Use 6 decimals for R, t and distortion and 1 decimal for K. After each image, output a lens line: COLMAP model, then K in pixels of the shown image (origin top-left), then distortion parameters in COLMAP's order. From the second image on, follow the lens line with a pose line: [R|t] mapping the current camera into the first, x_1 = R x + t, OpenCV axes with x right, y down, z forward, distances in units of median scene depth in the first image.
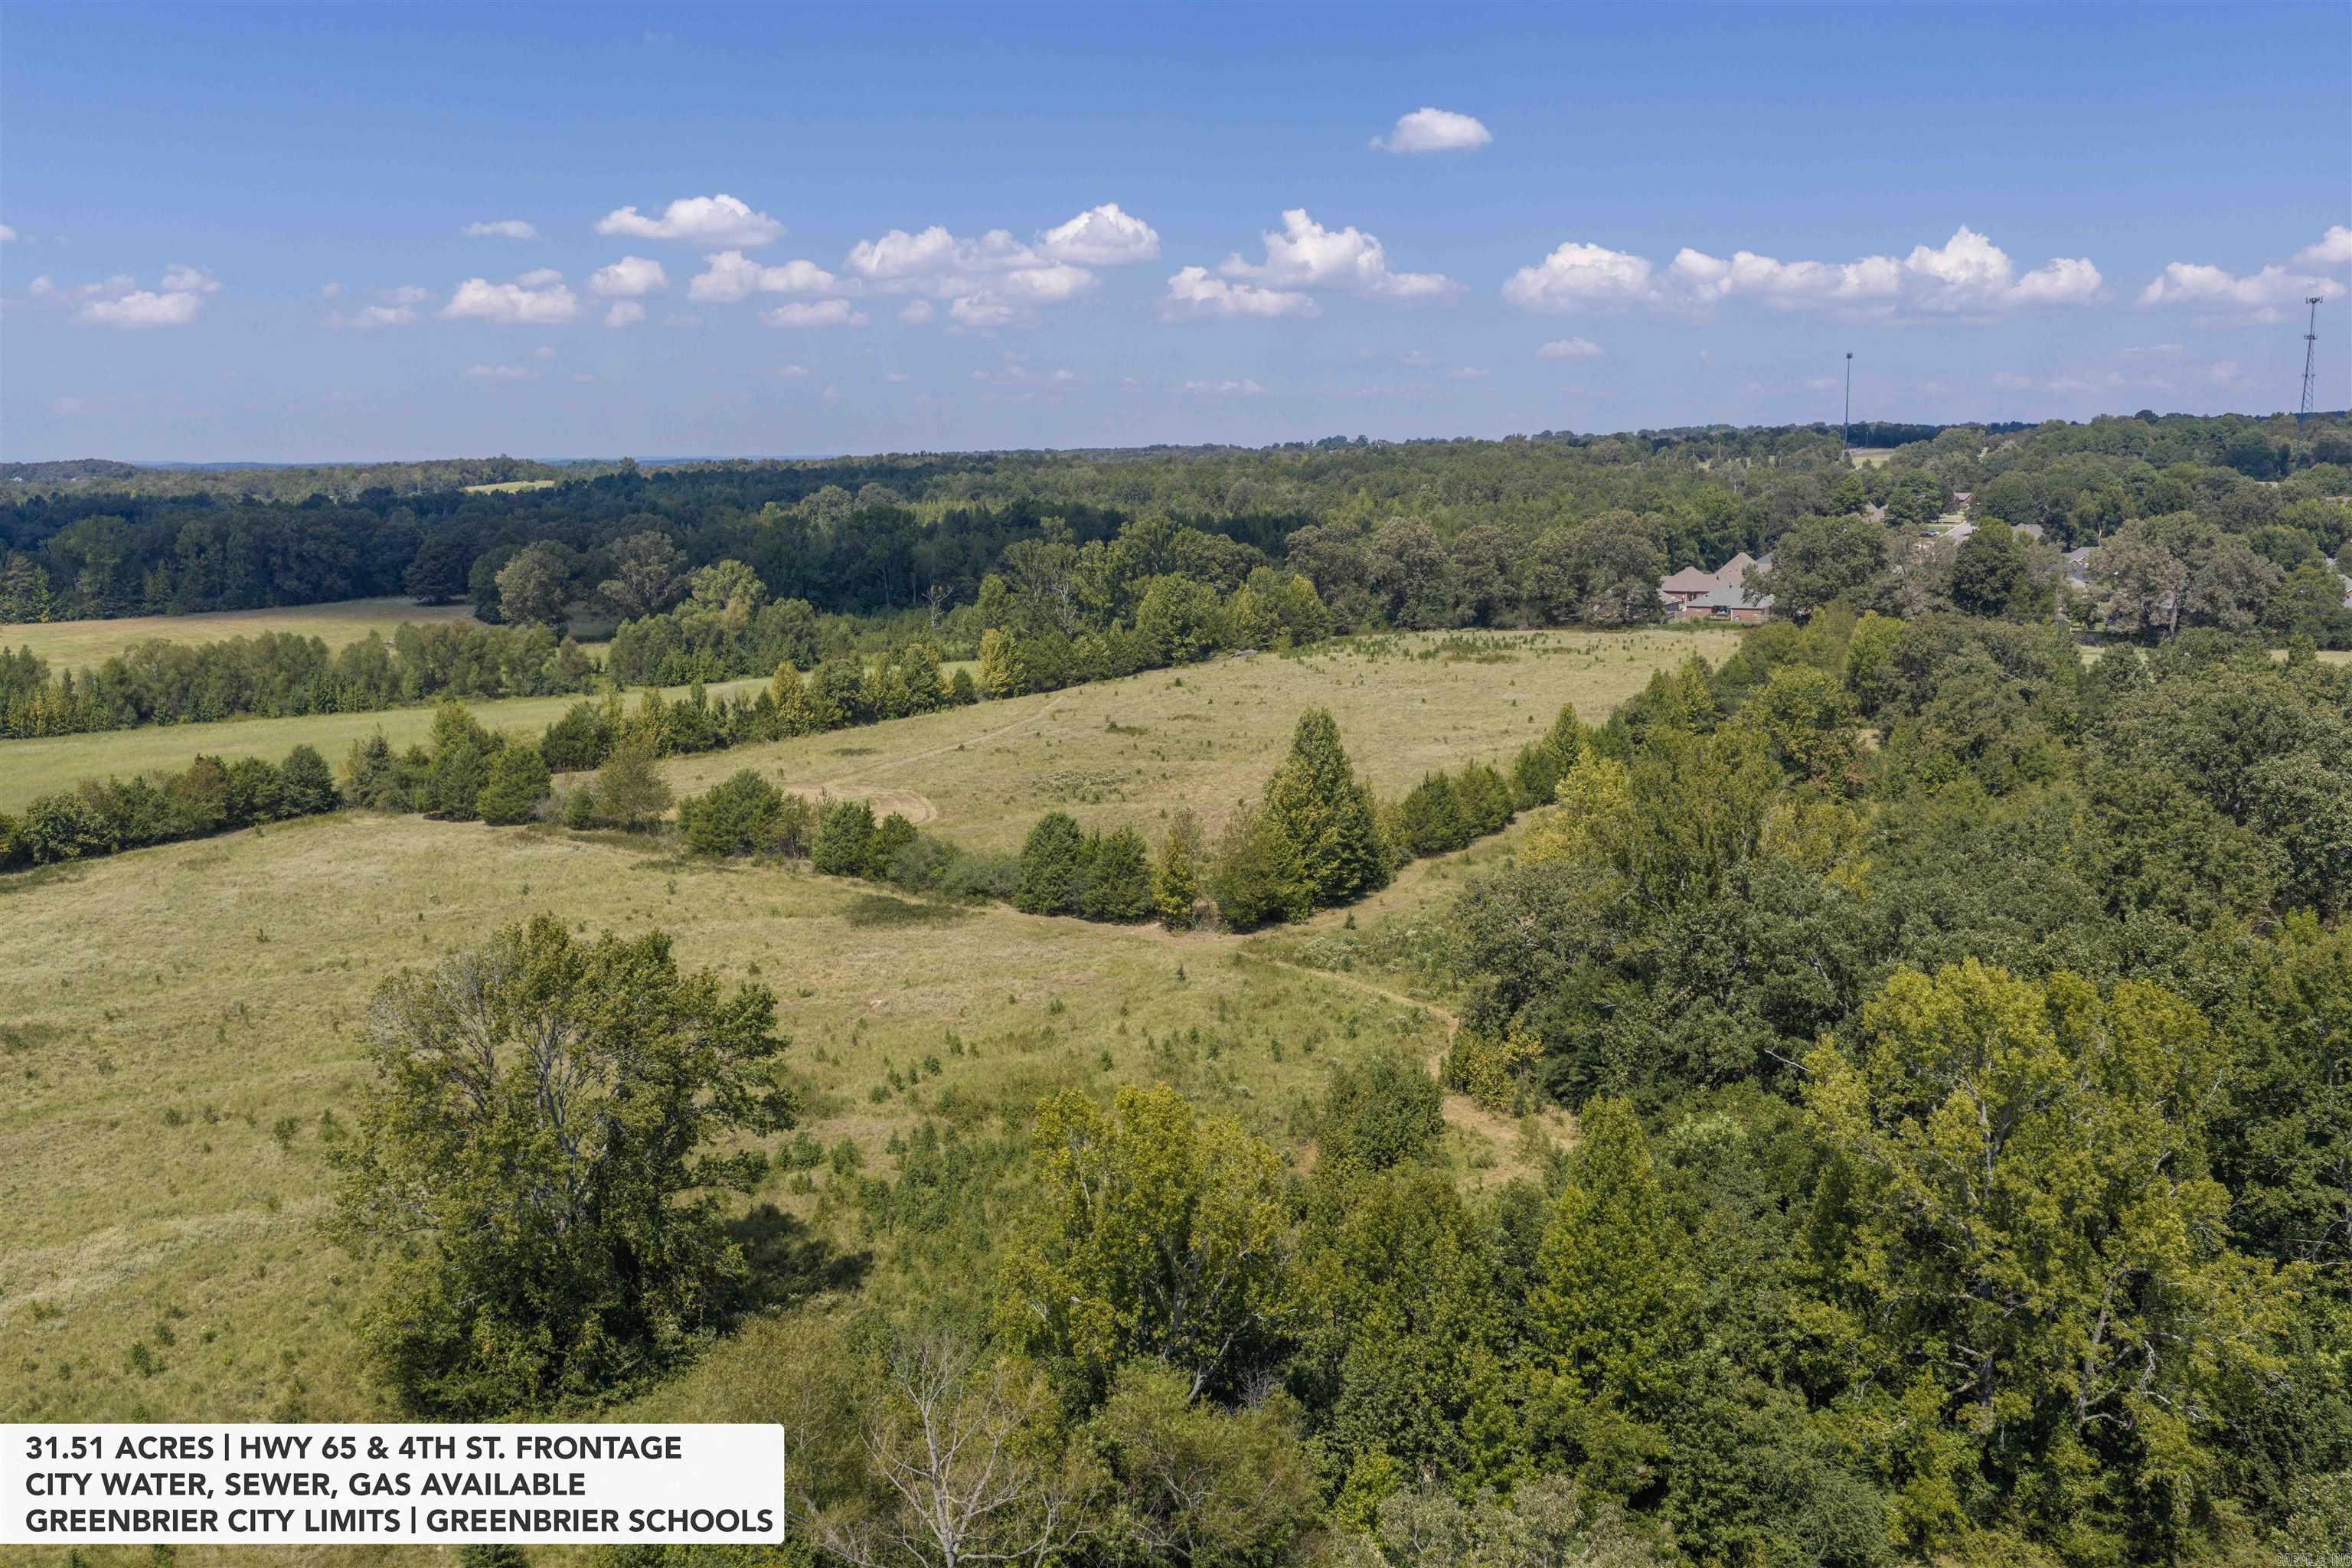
lens RADIAL K [[1944.3, 0, 1186.9], [0, 1944.3, 775.3], [0, 0, 1]] dist [0.016640, -0.029663]
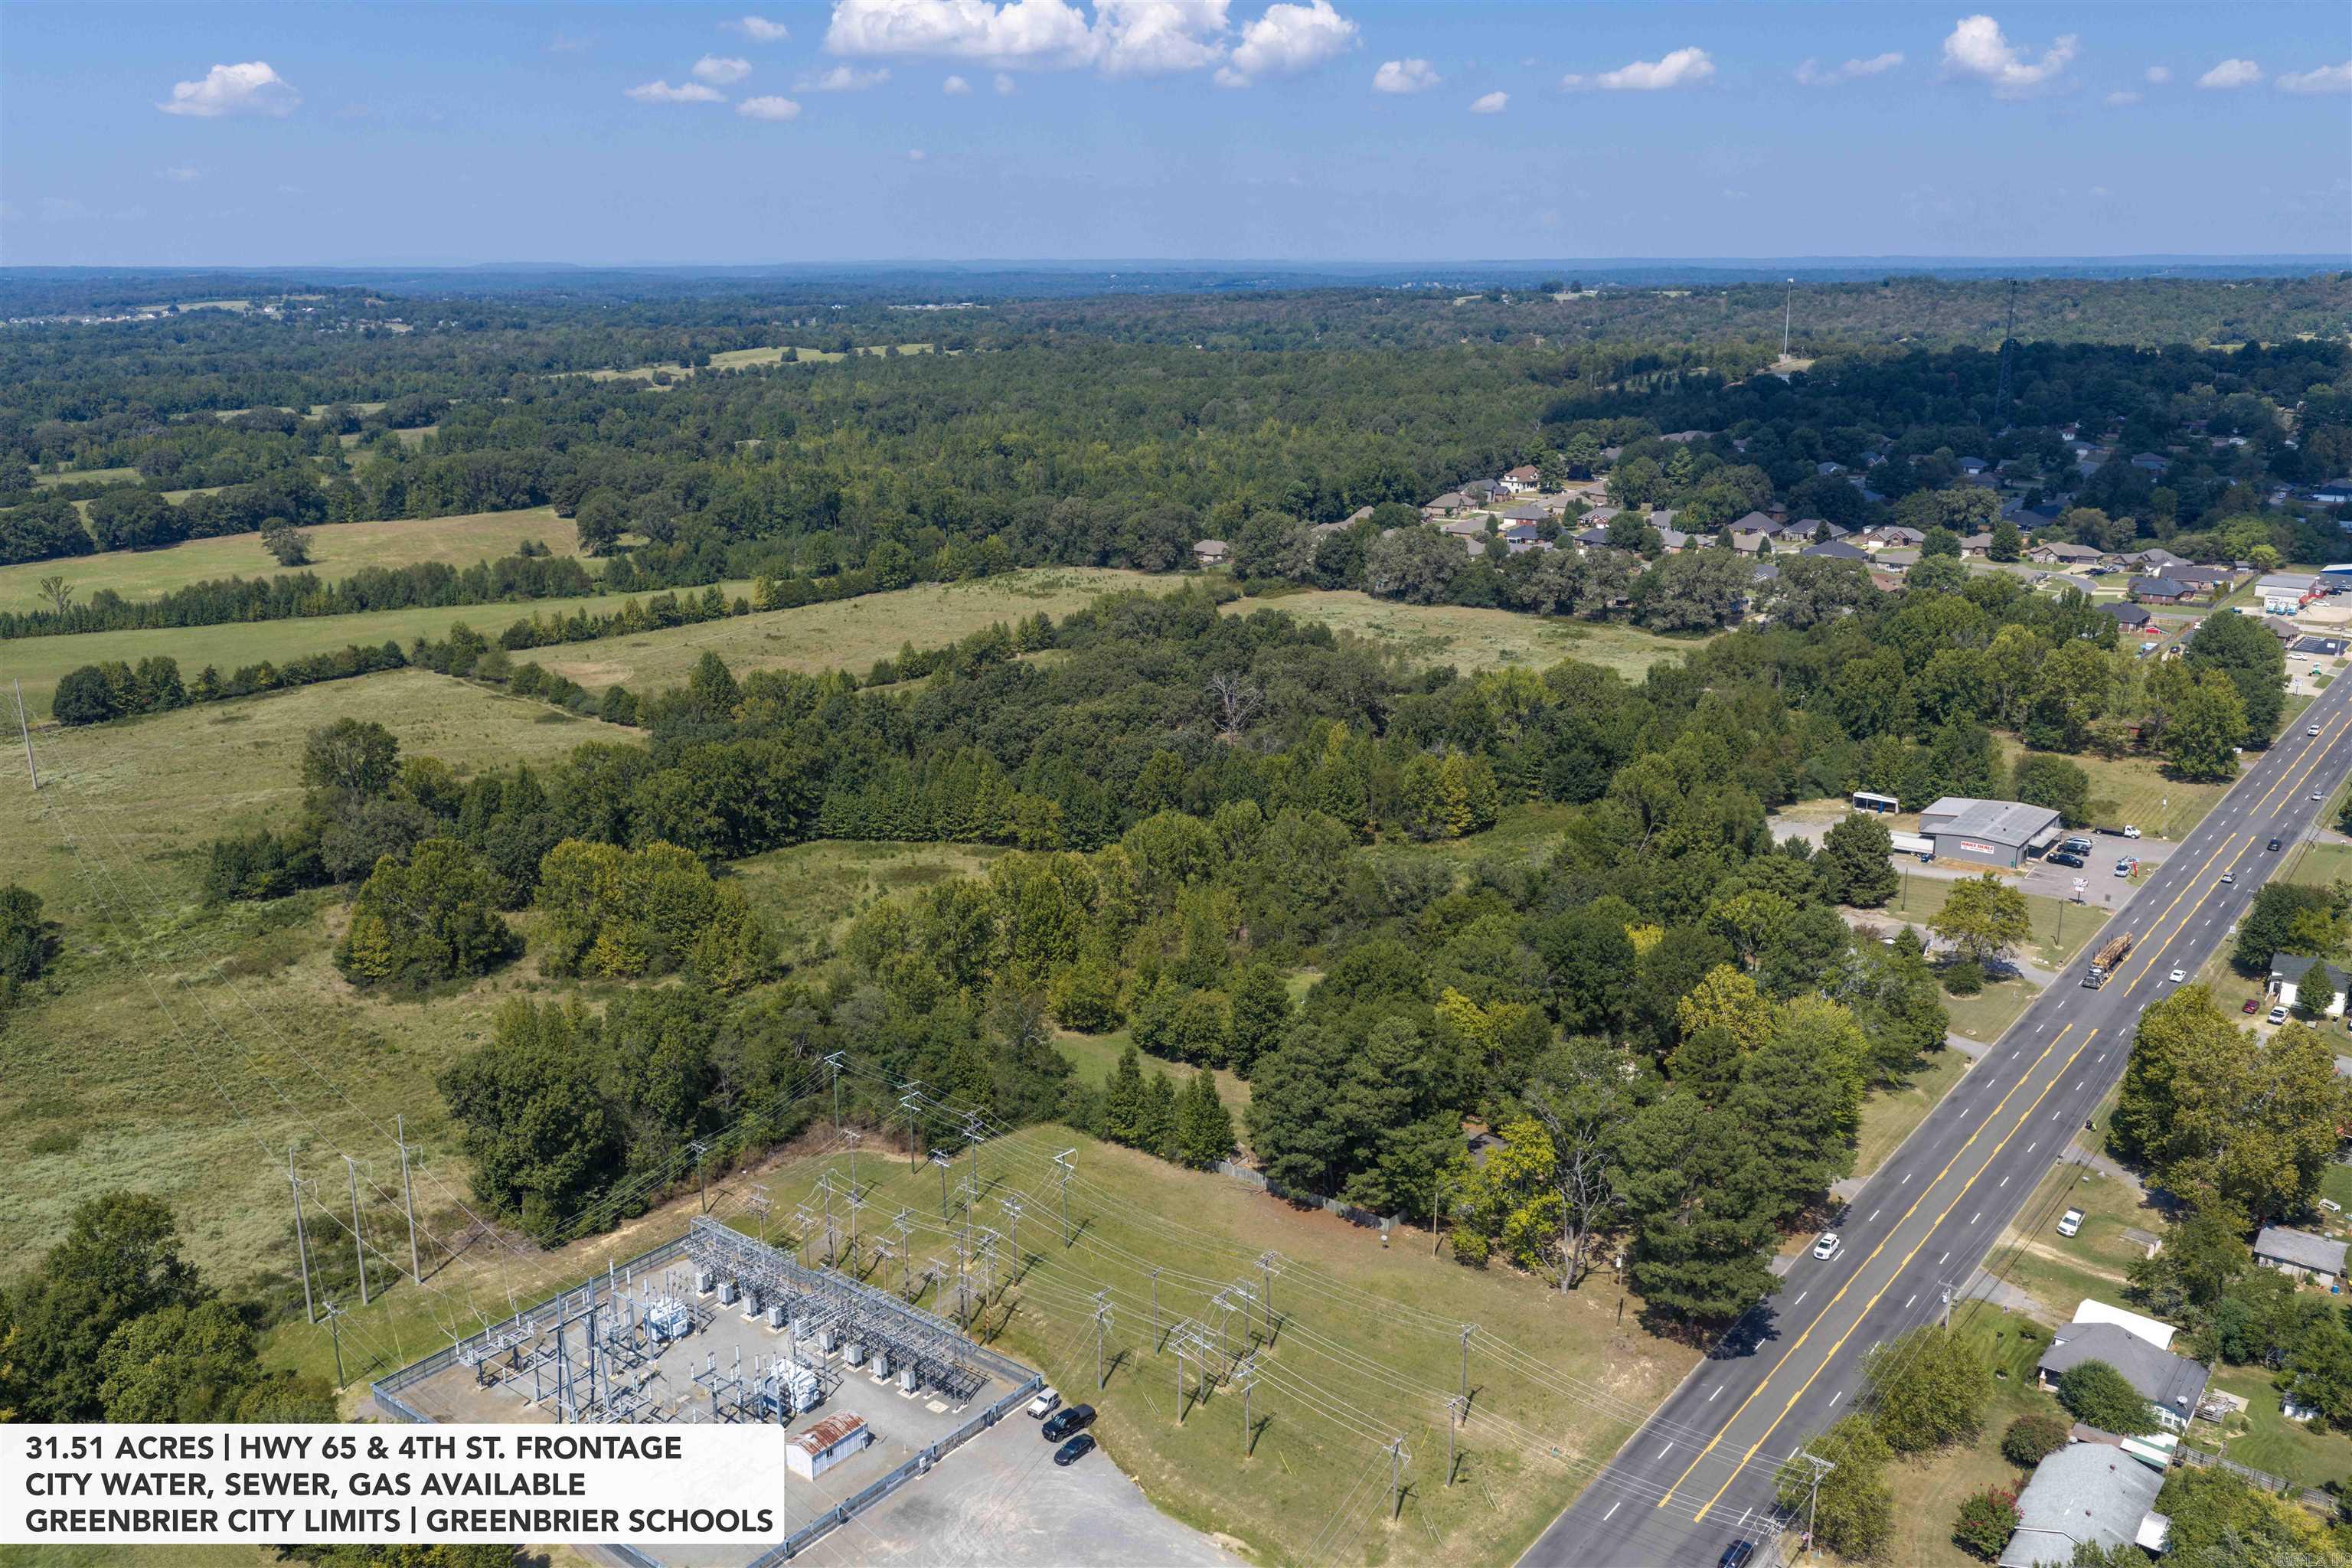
lens RADIAL K [[1944.3, 0, 1180.4], [0, 1944.3, 780.0], [0, 0, 1]] dist [0.016640, -0.029663]
pose [[0.984454, 0.049087, -0.168642, 0.941537], [-0.031827, 0.994113, 0.103565, -0.124870], [0.172733, -0.096587, 0.980222, -1.243989]]
